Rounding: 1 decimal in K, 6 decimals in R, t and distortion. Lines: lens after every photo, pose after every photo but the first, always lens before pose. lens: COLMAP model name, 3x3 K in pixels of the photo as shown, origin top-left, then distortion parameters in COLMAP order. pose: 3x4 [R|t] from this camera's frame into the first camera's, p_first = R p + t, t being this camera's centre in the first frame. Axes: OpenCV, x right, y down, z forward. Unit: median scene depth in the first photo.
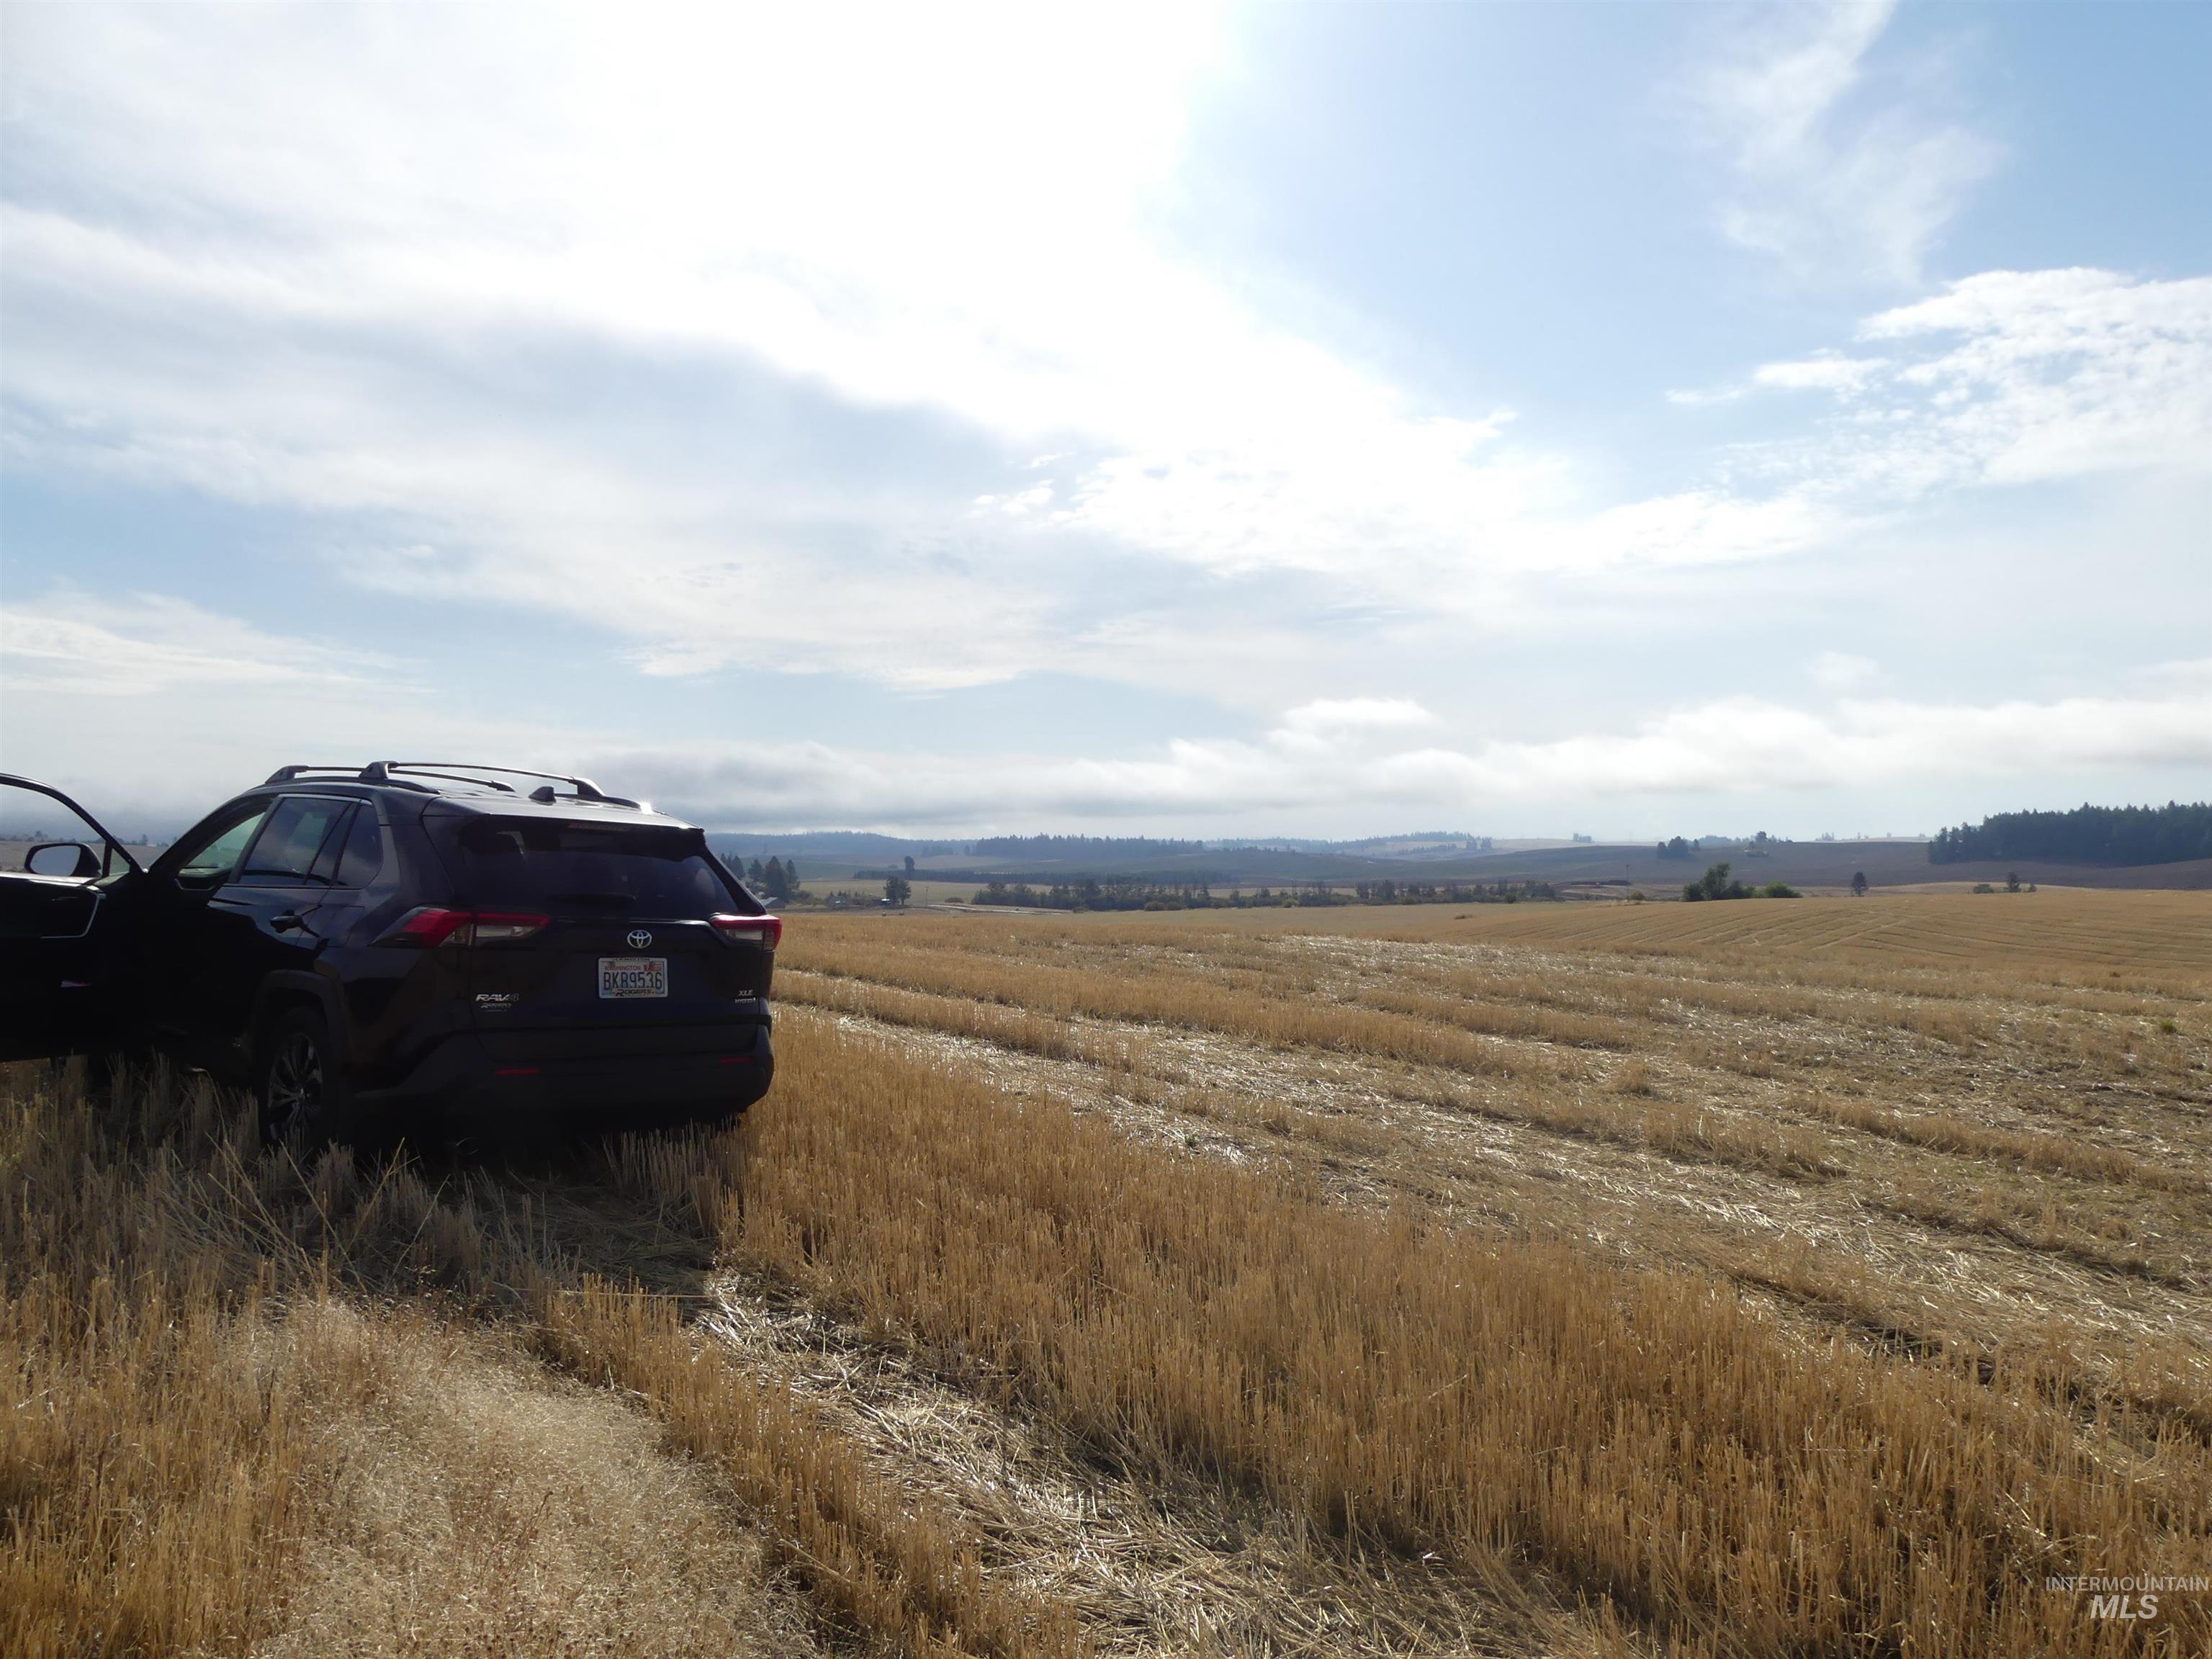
lens RADIAL K [[1655.8, 0, 1116.6], [0, 1655.8, 856.7], [0, 0, 1]] dist [-0.037619, 0.034994]
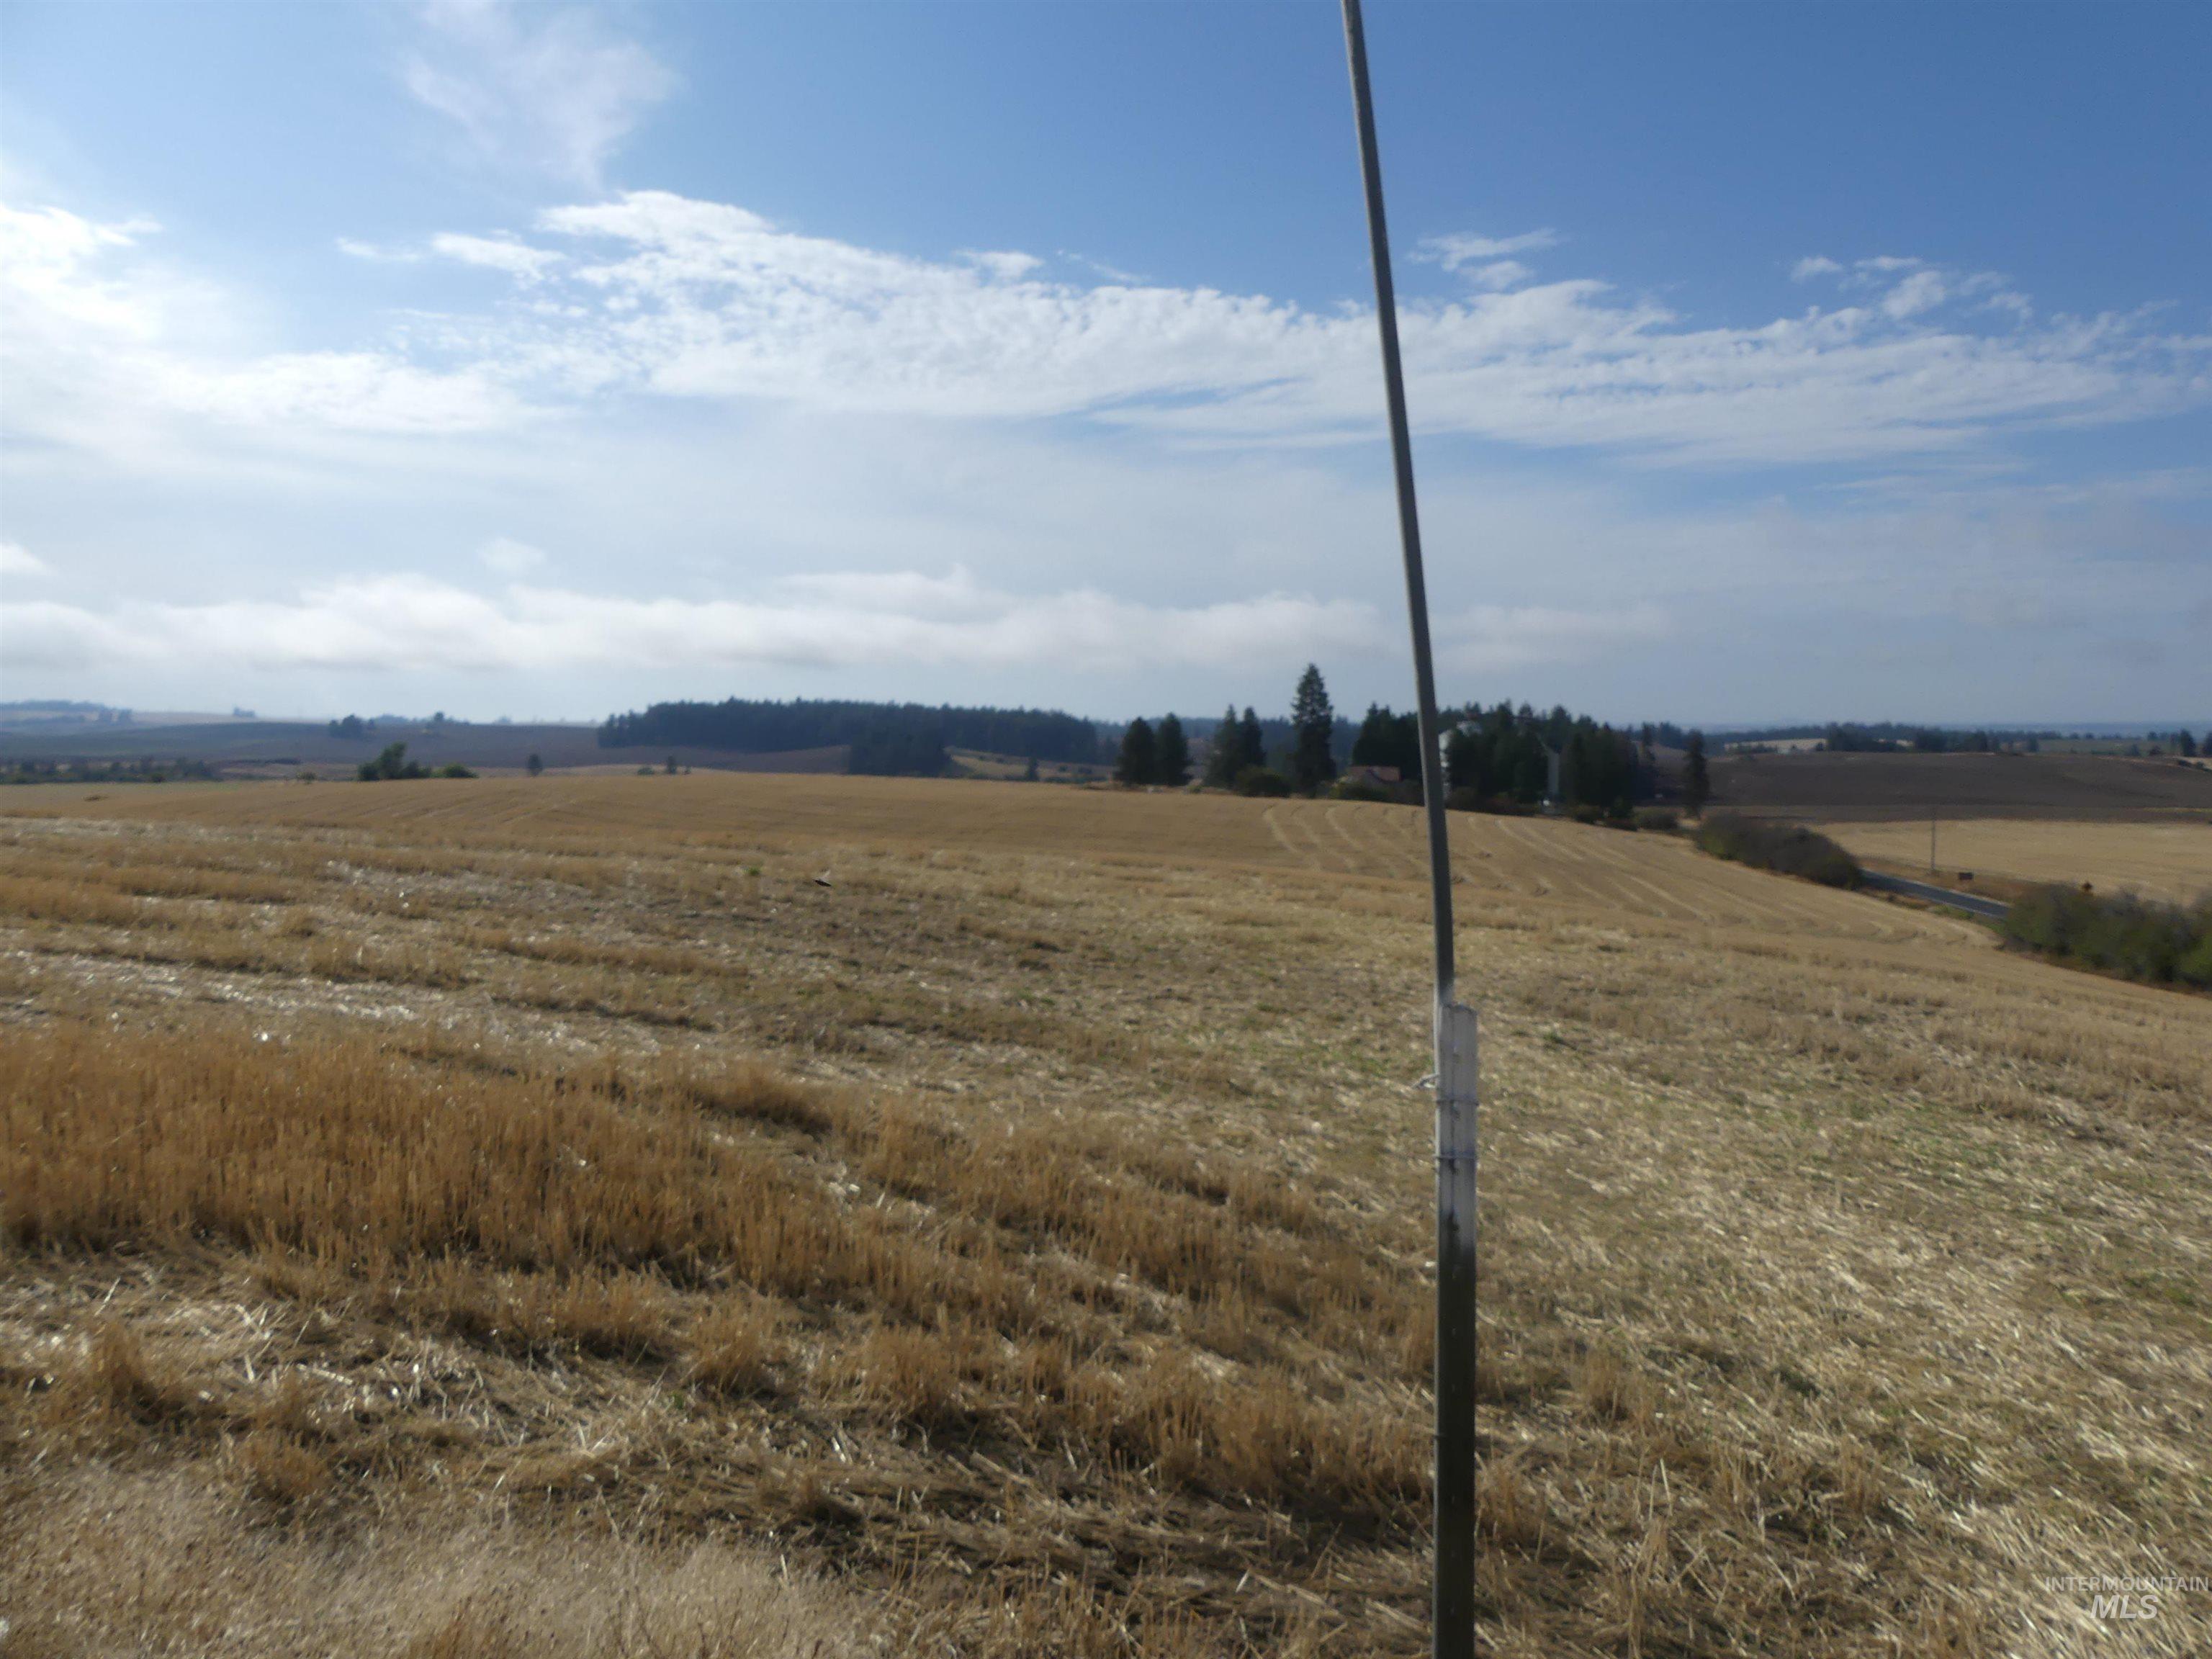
lens RADIAL K [[1655.8, 0, 1116.6], [0, 1655.8, 856.7], [0, 0, 1]] dist [-0.037619, 0.034994]
pose [[0.722934, -0.026912, 0.690393, -0.035976], [-0.022995, 0.997750, 0.062972, 0.009081], [-0.690534, -0.061400, 0.720689, -0.126785]]
